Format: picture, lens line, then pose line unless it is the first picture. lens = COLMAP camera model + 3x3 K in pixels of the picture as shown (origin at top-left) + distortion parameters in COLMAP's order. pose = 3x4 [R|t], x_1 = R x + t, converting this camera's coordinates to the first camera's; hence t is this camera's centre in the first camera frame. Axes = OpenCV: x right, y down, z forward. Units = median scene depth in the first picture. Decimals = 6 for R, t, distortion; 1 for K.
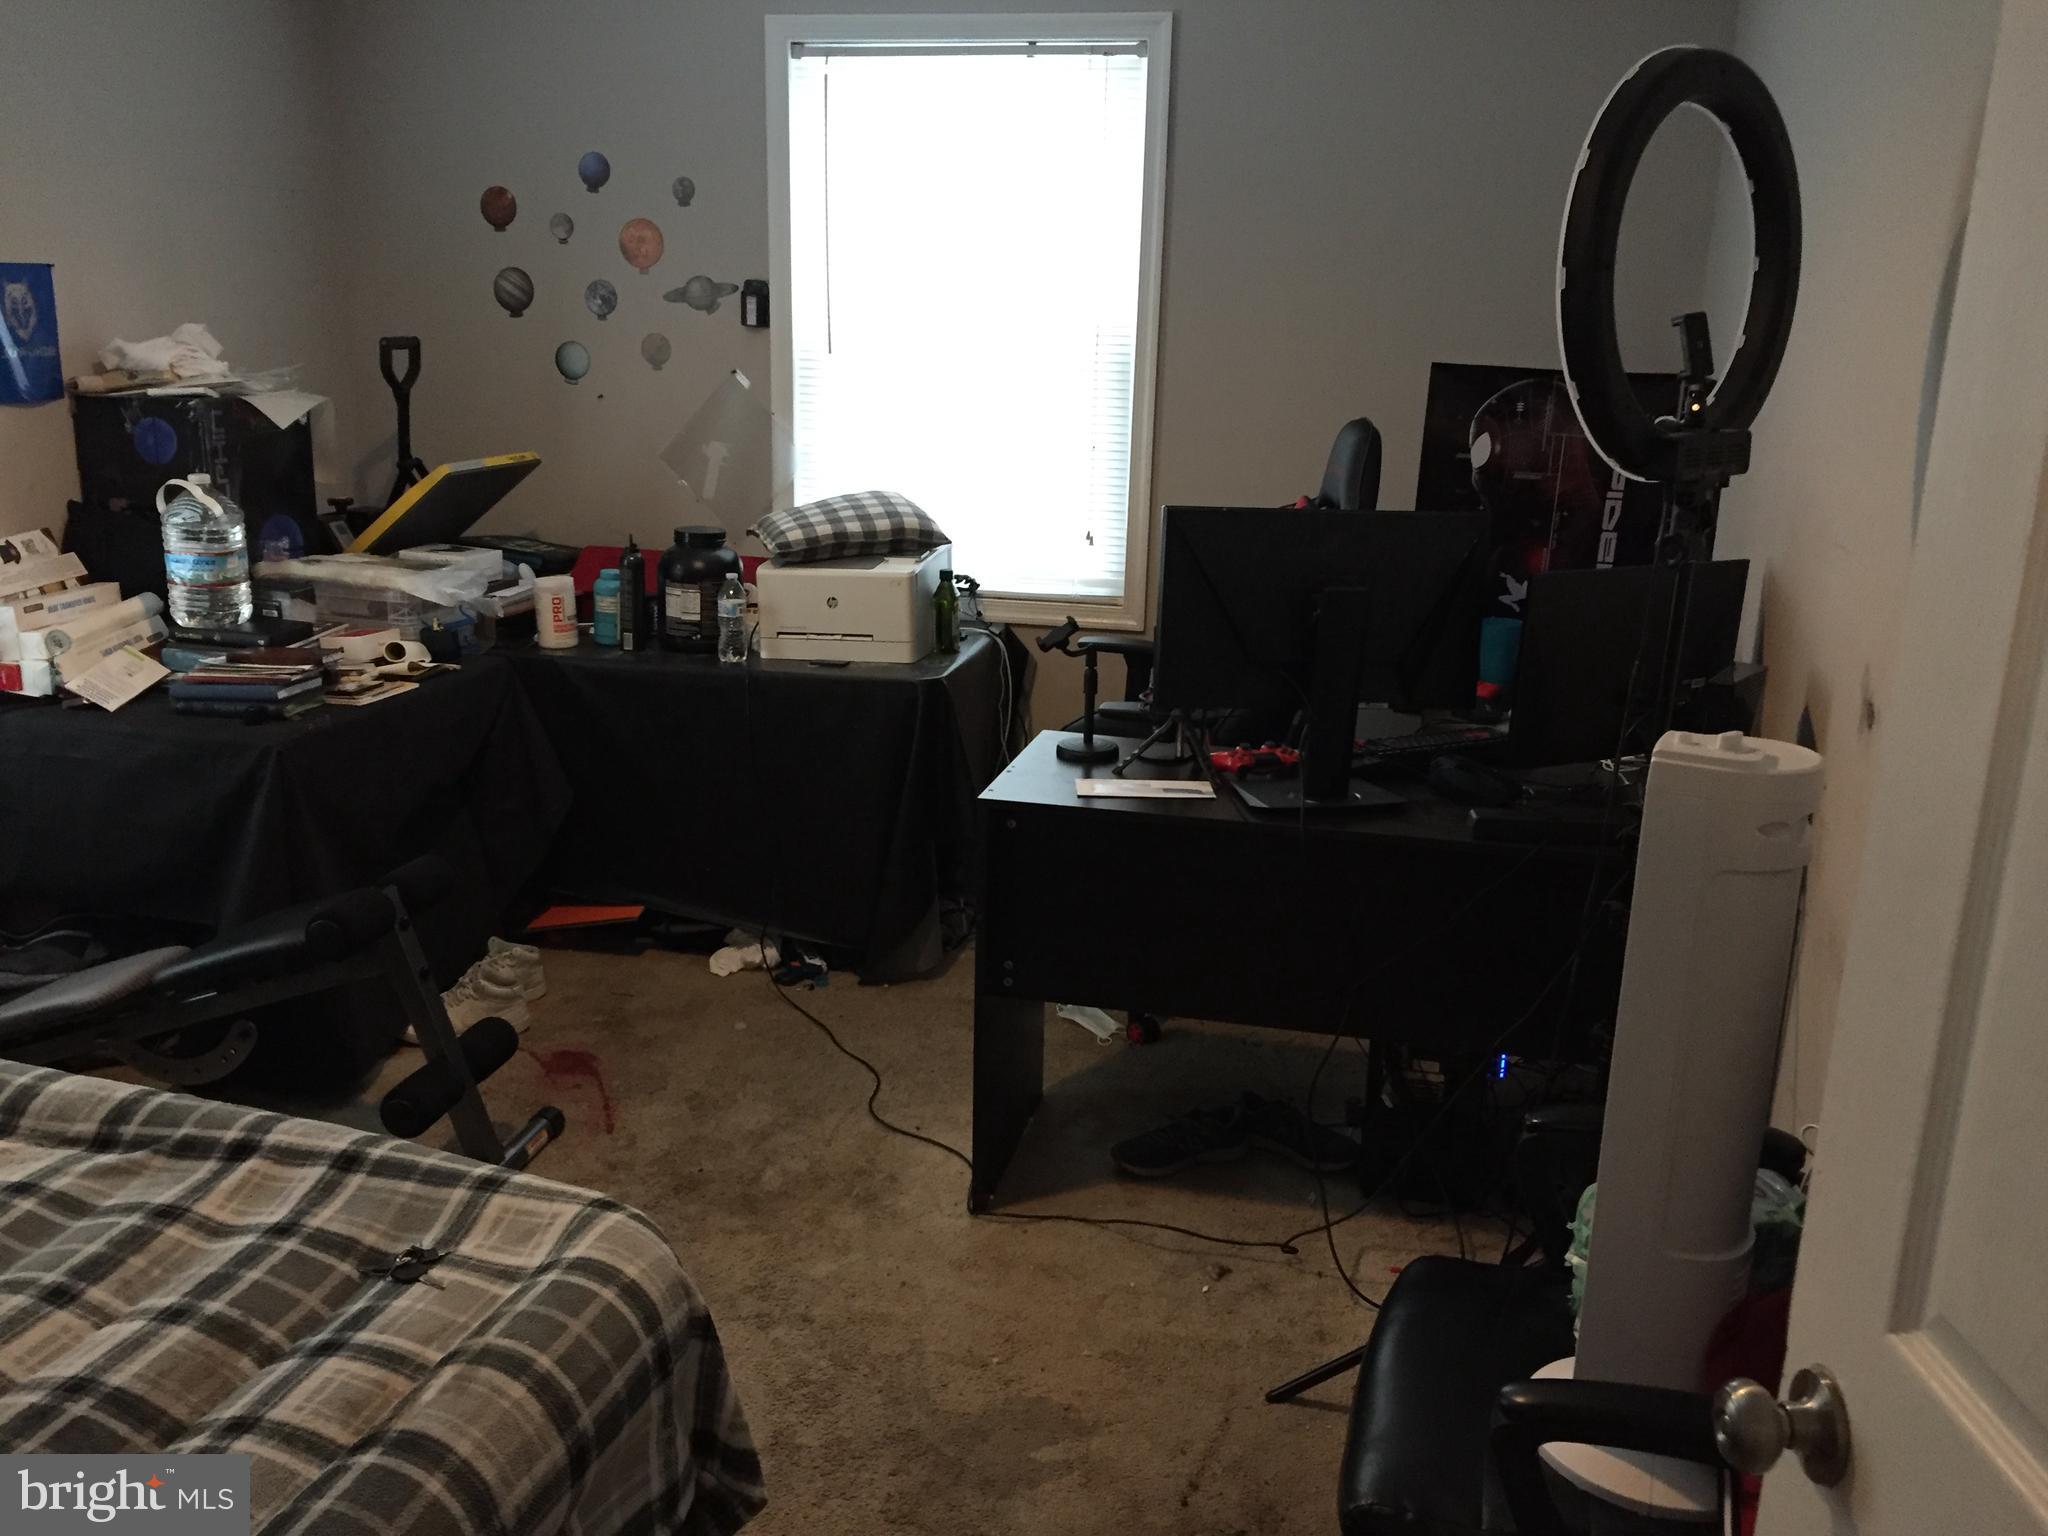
lens RADIAL K [[1758.4, 0, 1024.0], [0, 1758.4, 768.0], [0, 0, 1]] dist [0.076477, -0.093953]
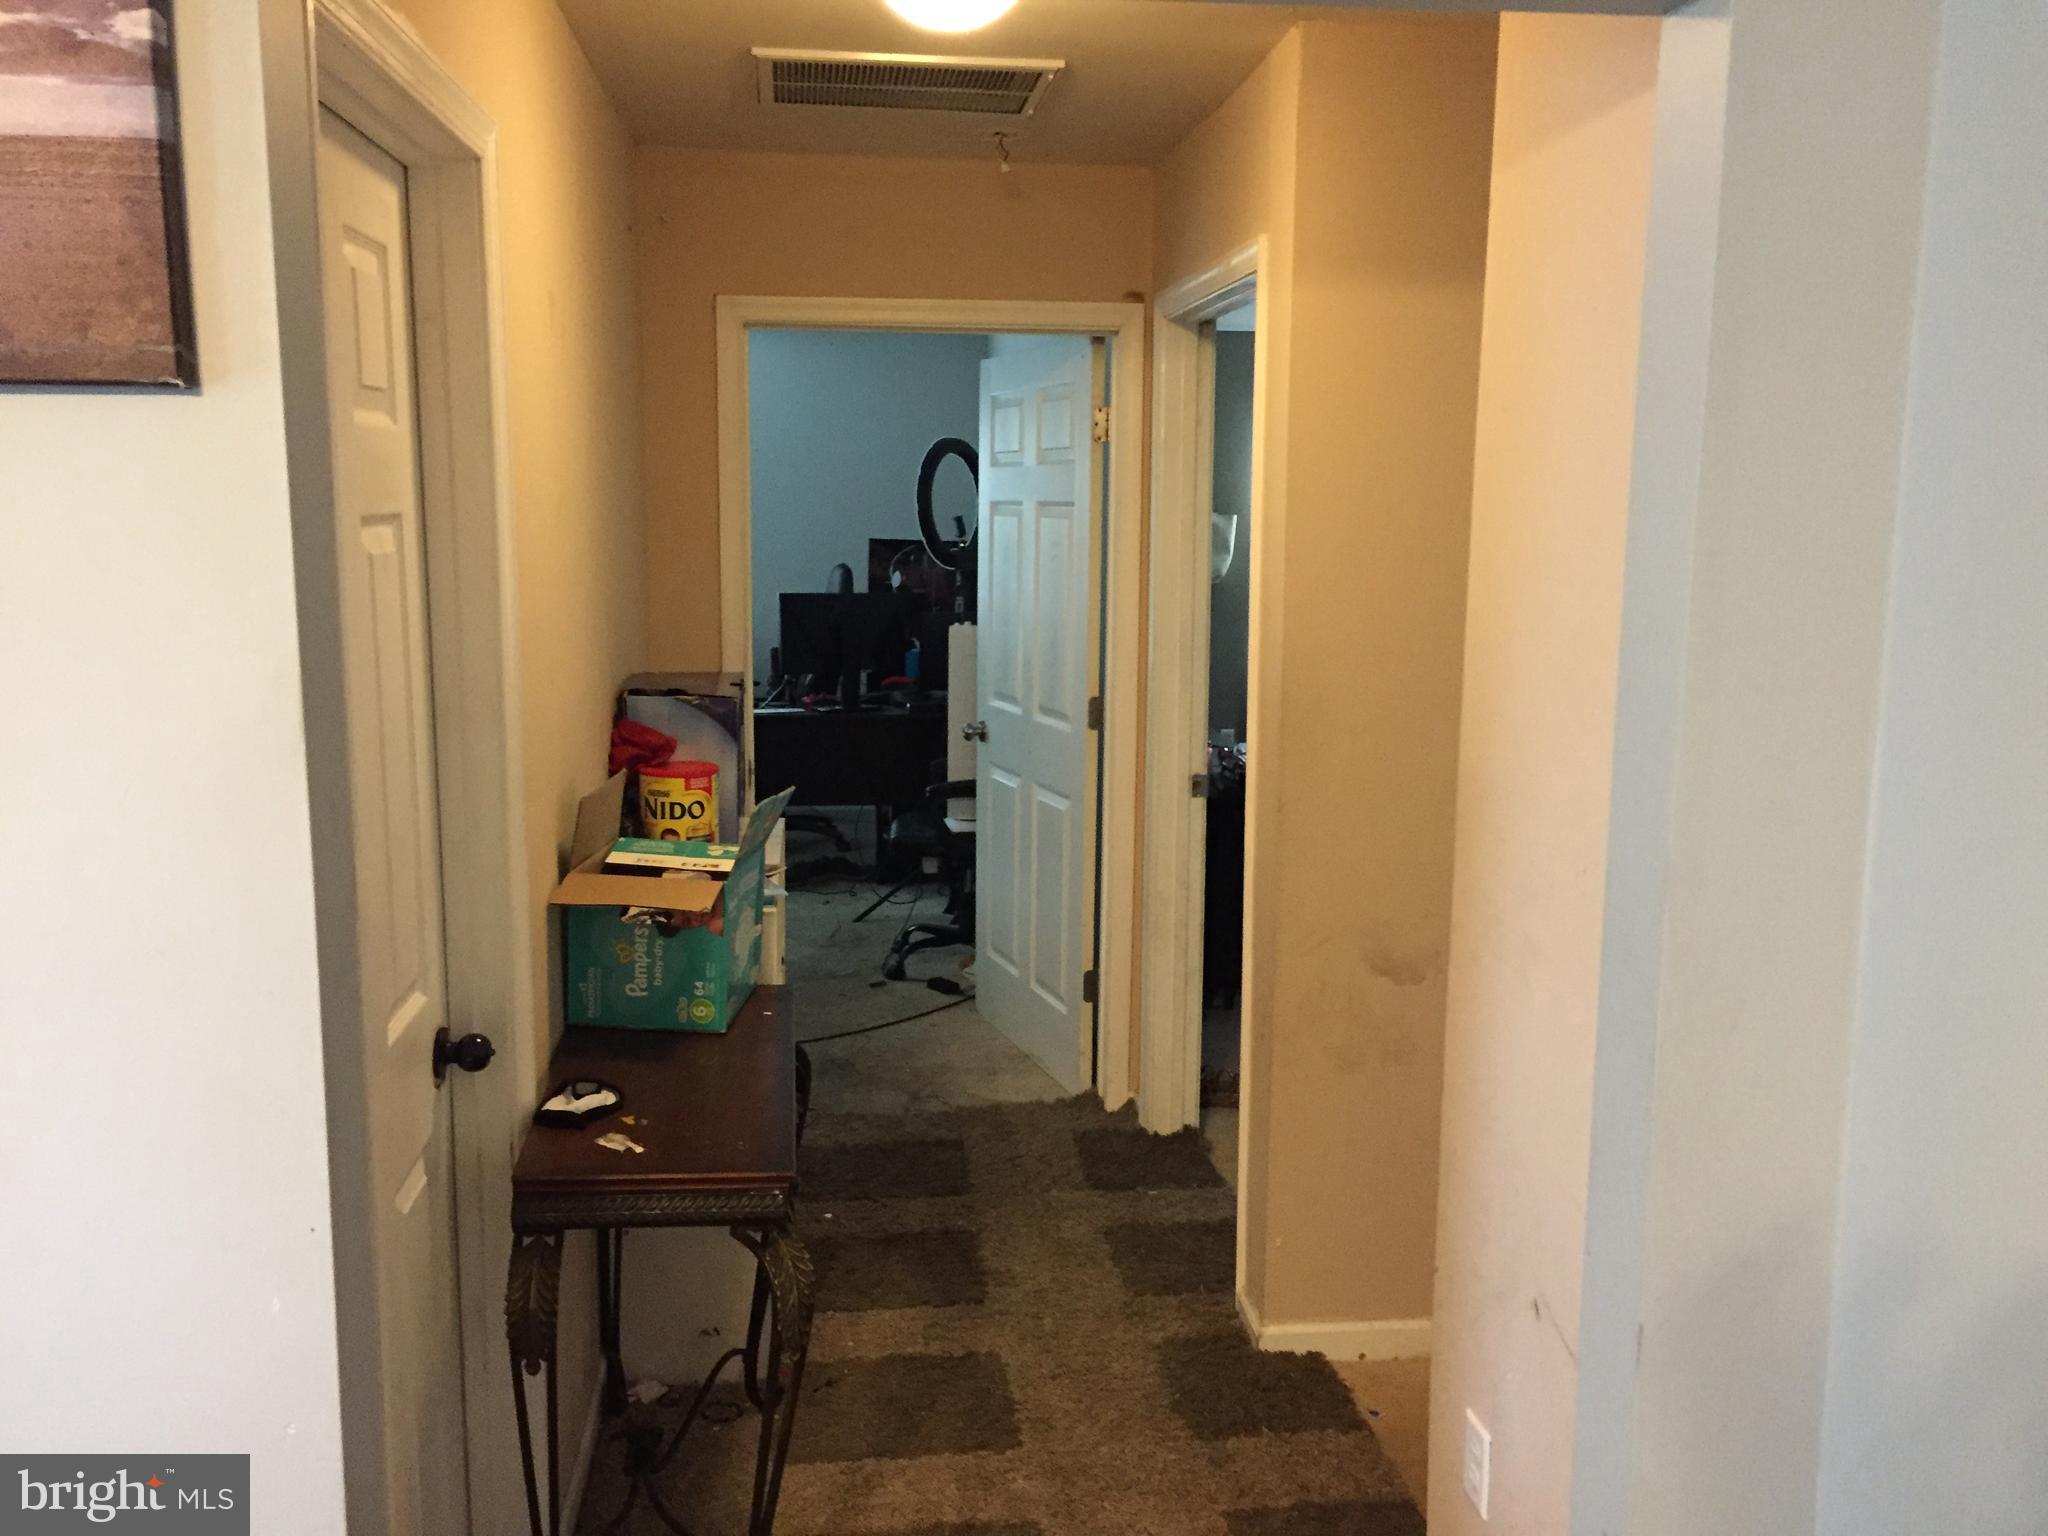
lens RADIAL K [[1758.4, 0, 1024.0], [0, 1758.4, 768.0], [0, 0, 1]] dist [0.076477, -0.093953]
pose [[0.954250, -0.058472, 0.293237, -0.310808], [0.088131, 0.992128, -0.088963, 0.333569], [-0.285727, 0.110736, 0.951891, -1.397084]]
